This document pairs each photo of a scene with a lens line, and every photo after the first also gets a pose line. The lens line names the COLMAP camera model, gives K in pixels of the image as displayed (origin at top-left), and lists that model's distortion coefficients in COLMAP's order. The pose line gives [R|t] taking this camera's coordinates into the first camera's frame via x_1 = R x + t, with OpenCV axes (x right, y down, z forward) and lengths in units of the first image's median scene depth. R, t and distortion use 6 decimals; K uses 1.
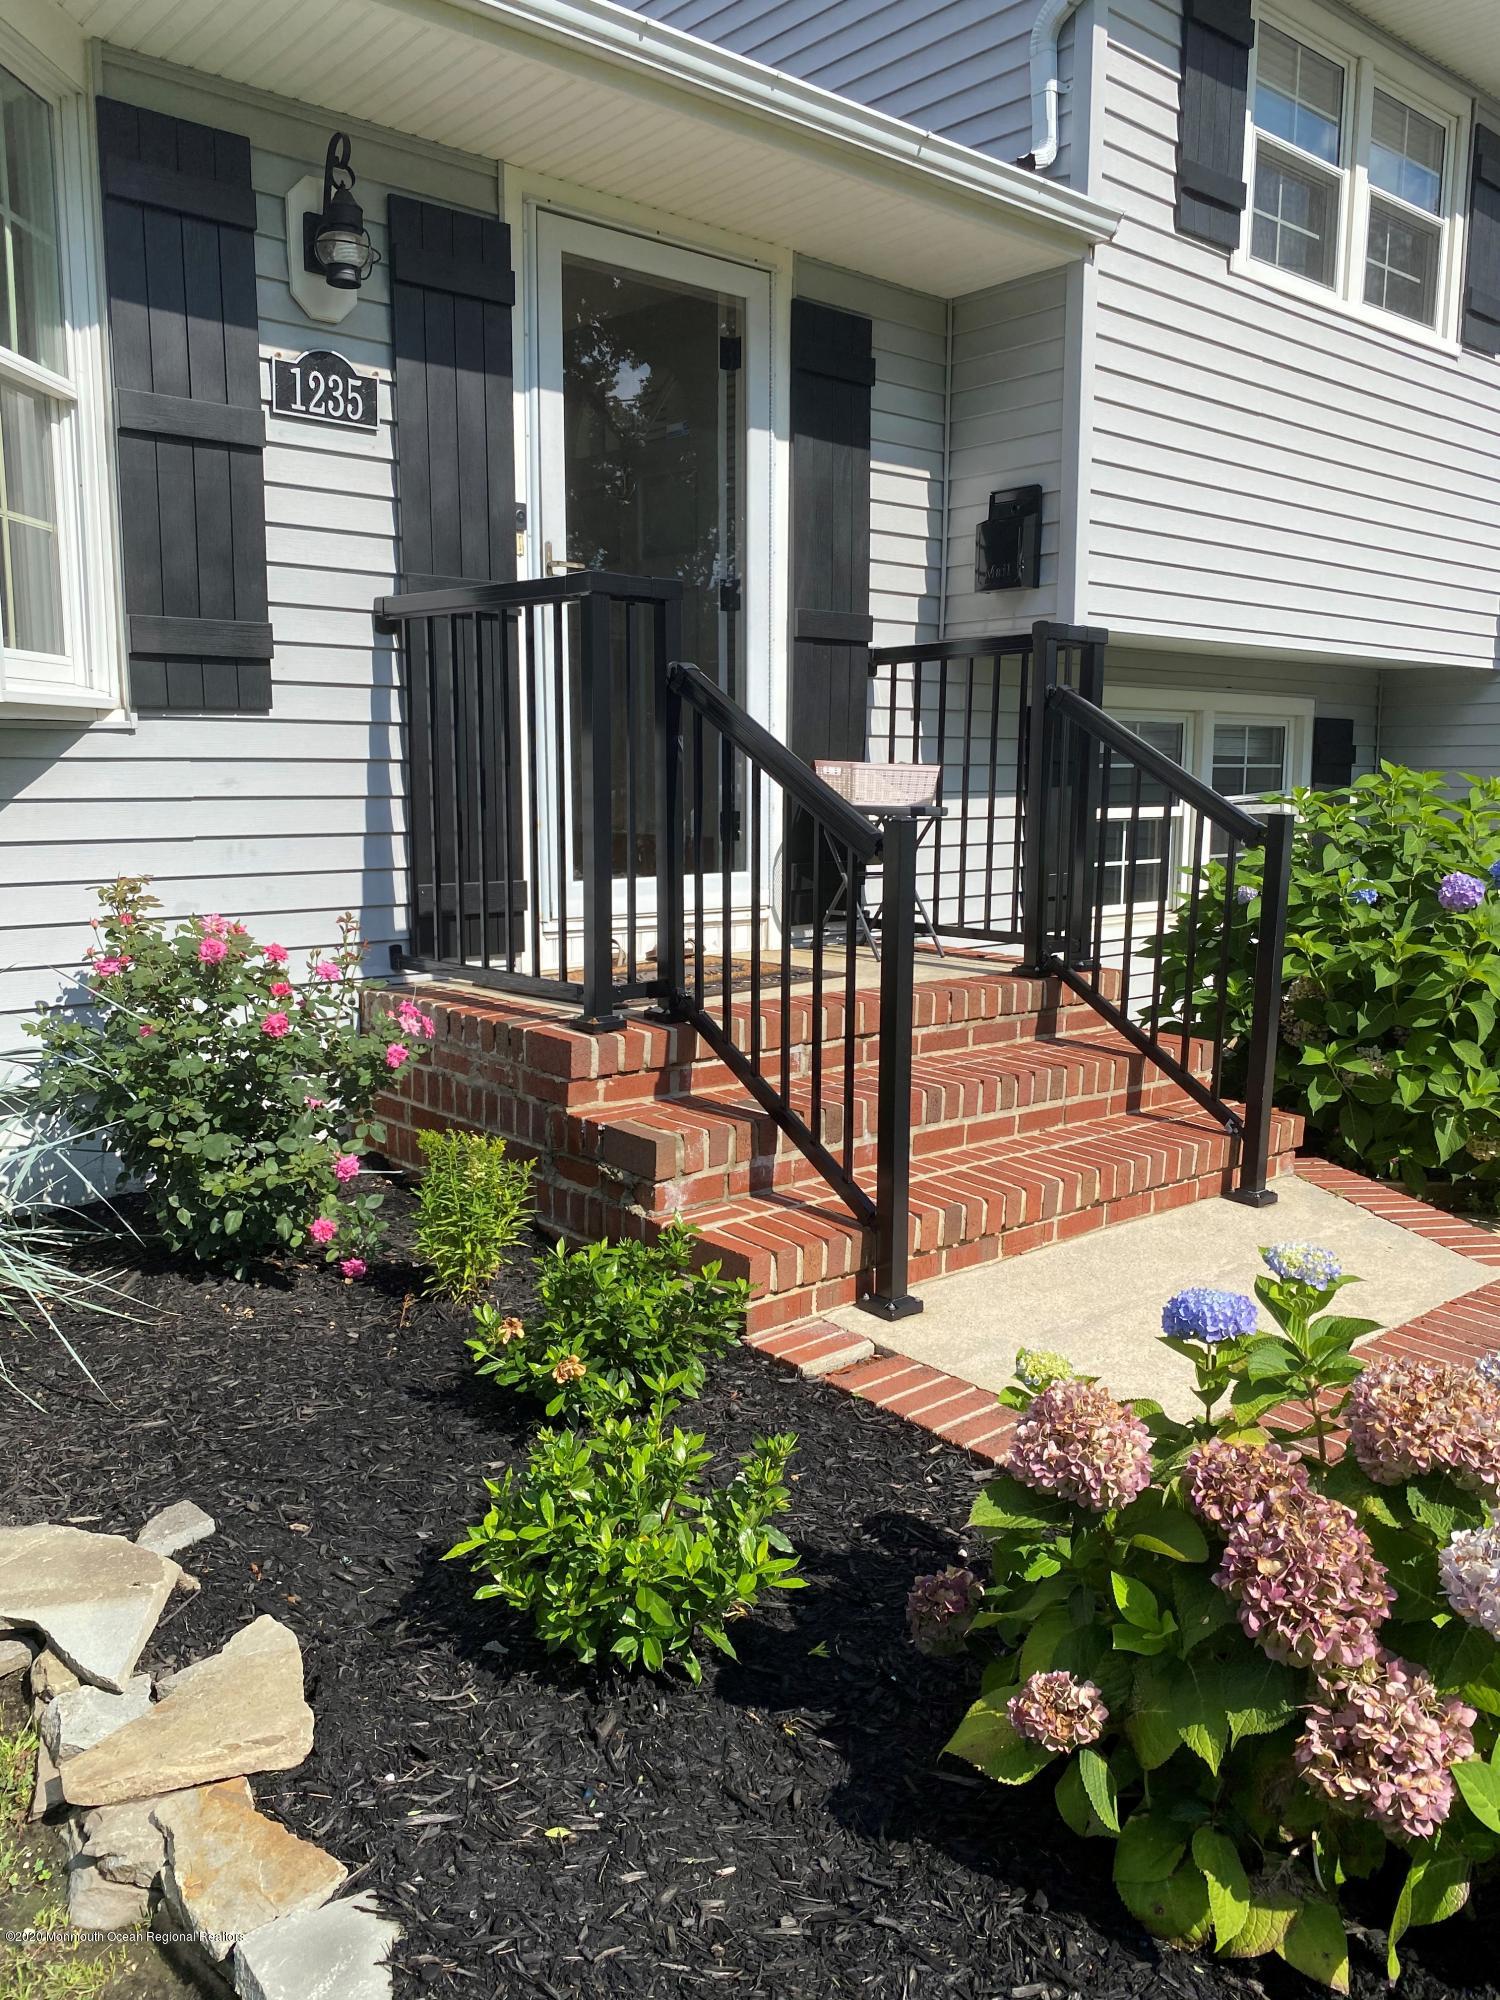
lens RADIAL K [[1532.6, 0, 756.5], [0, 1532.6, 997.8], [0, 0, 1]] dist [0.022757, -0.017509]
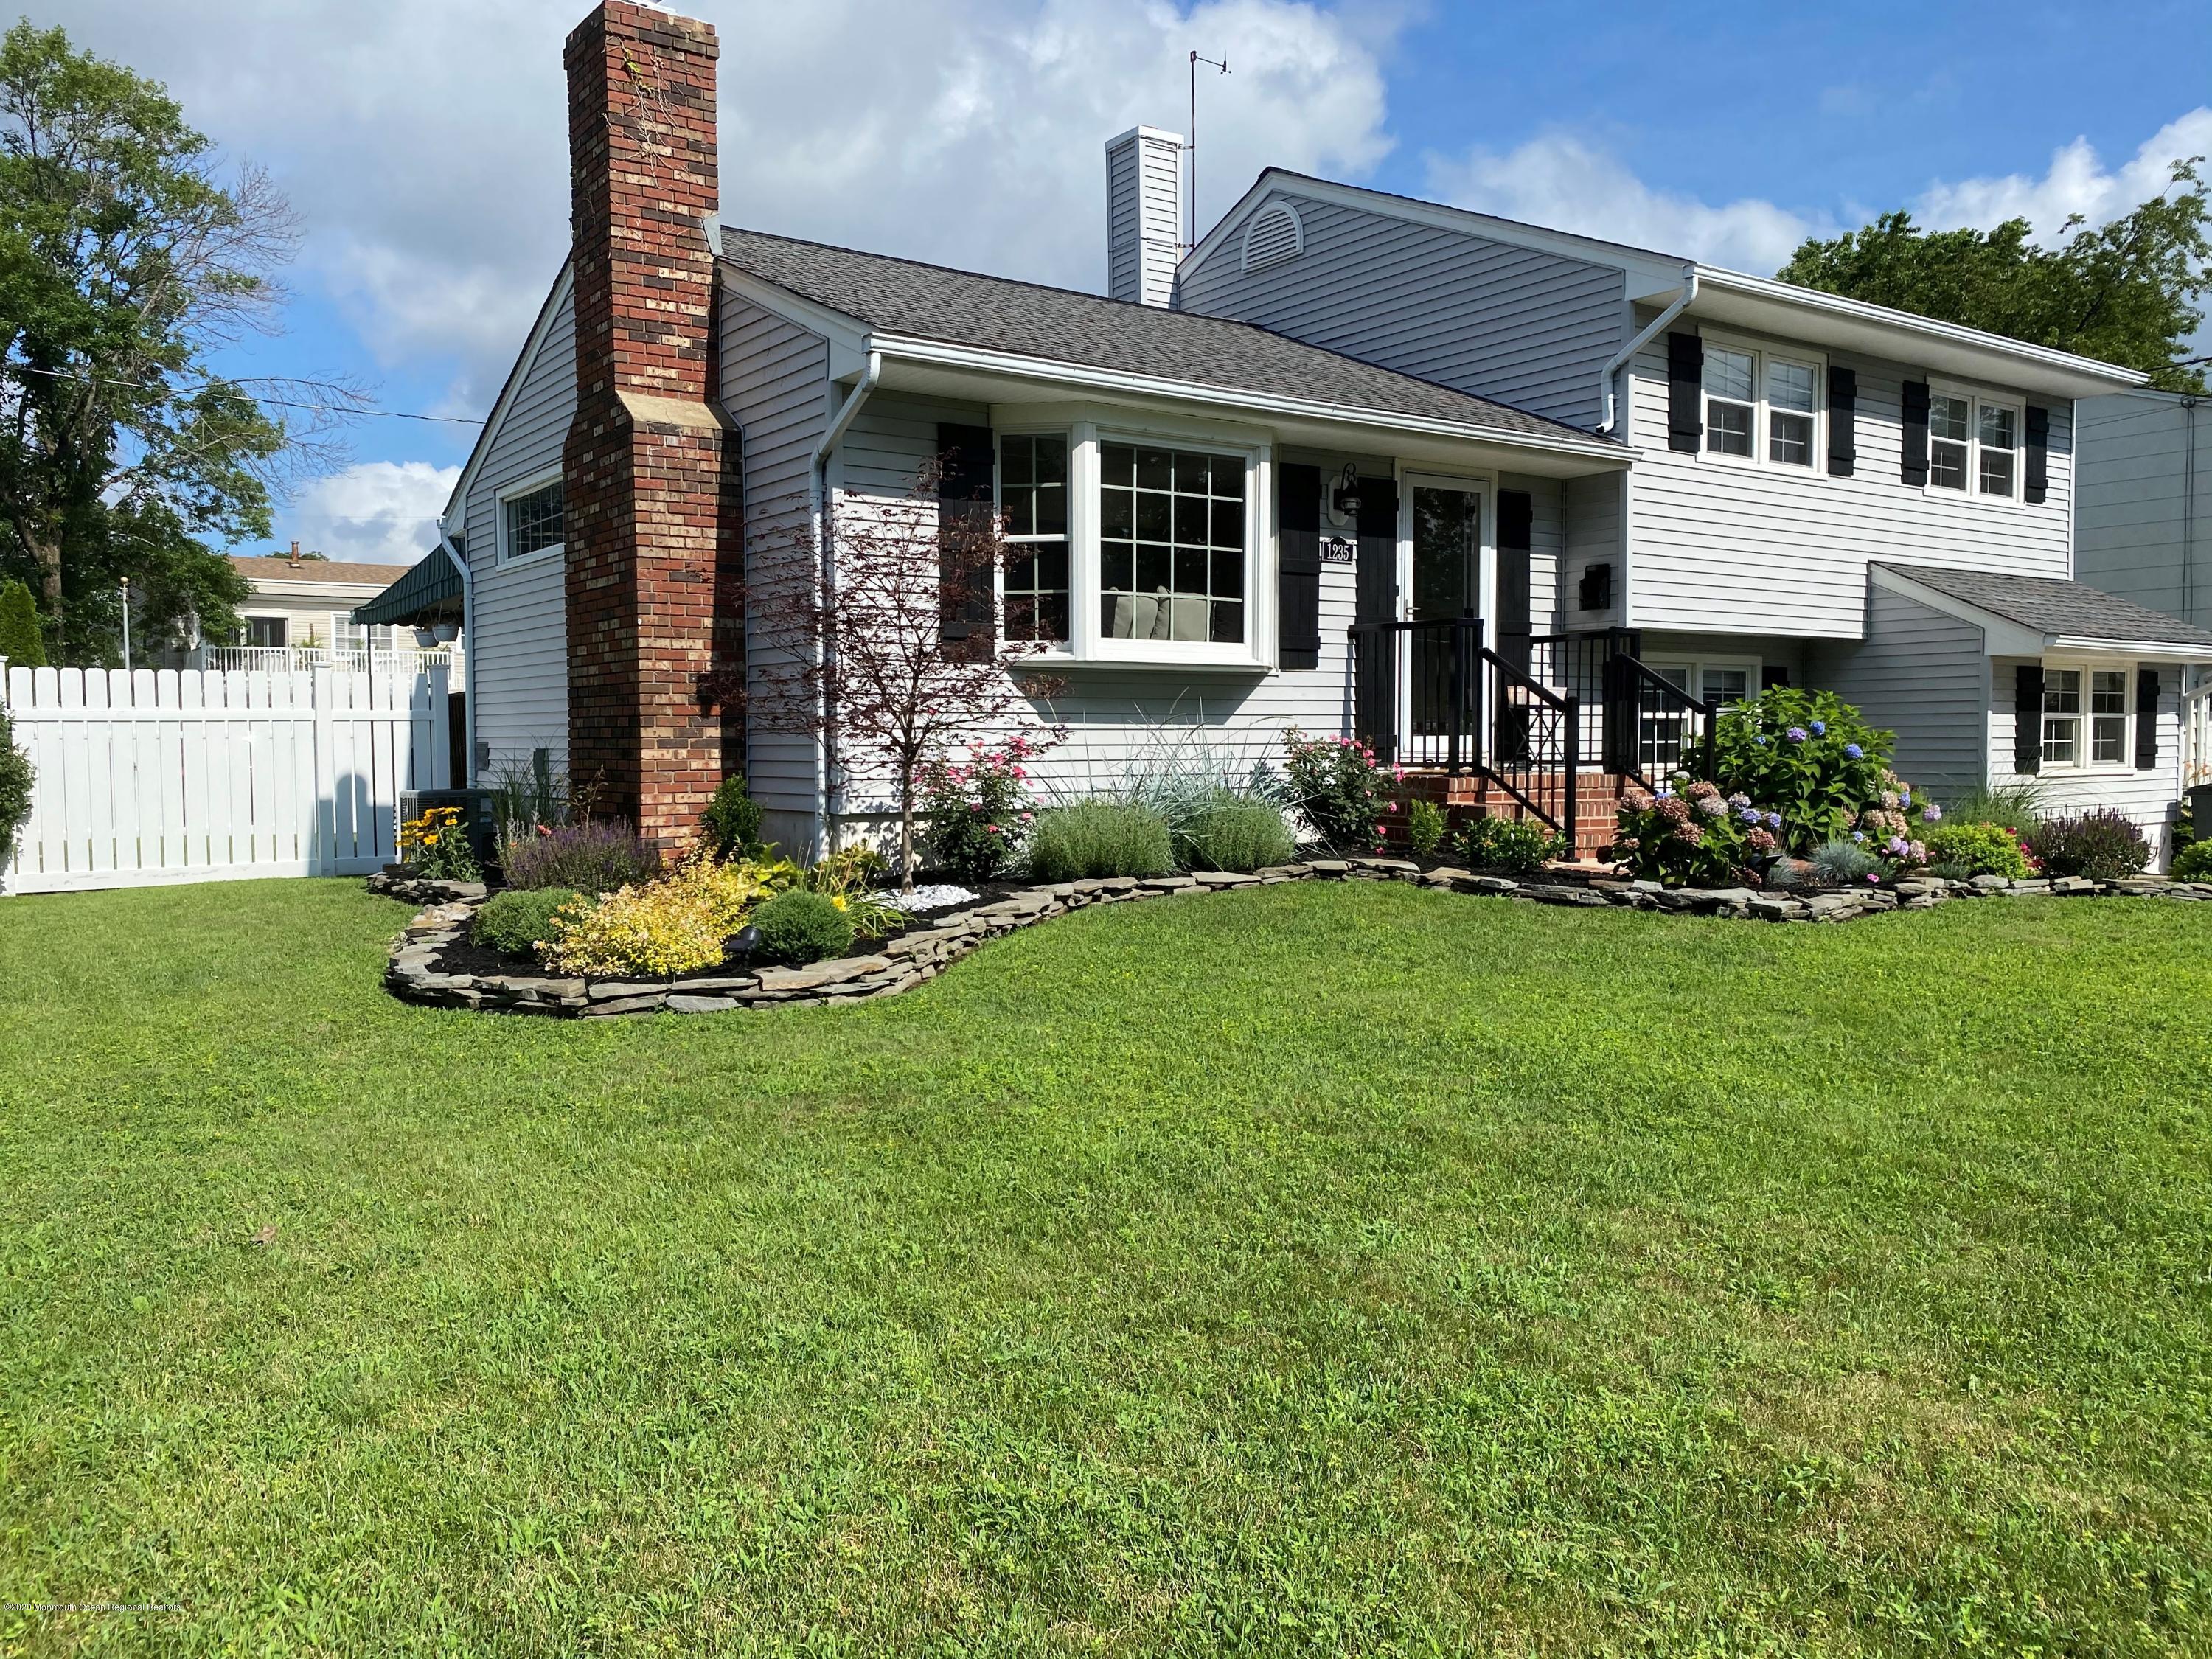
lens RADIAL K [[1695.0, 0, 1099.0], [0, 1695.0, 836.9], [0, 0, 1]] dist [0.022757, -0.017509]
pose [[0.994921, -0.006345, -0.100463, -0.313853], [-0.002700, 0.995971, -0.089638, 0.290533], [0.100627, 0.089453, 0.990895, -1.515561]]
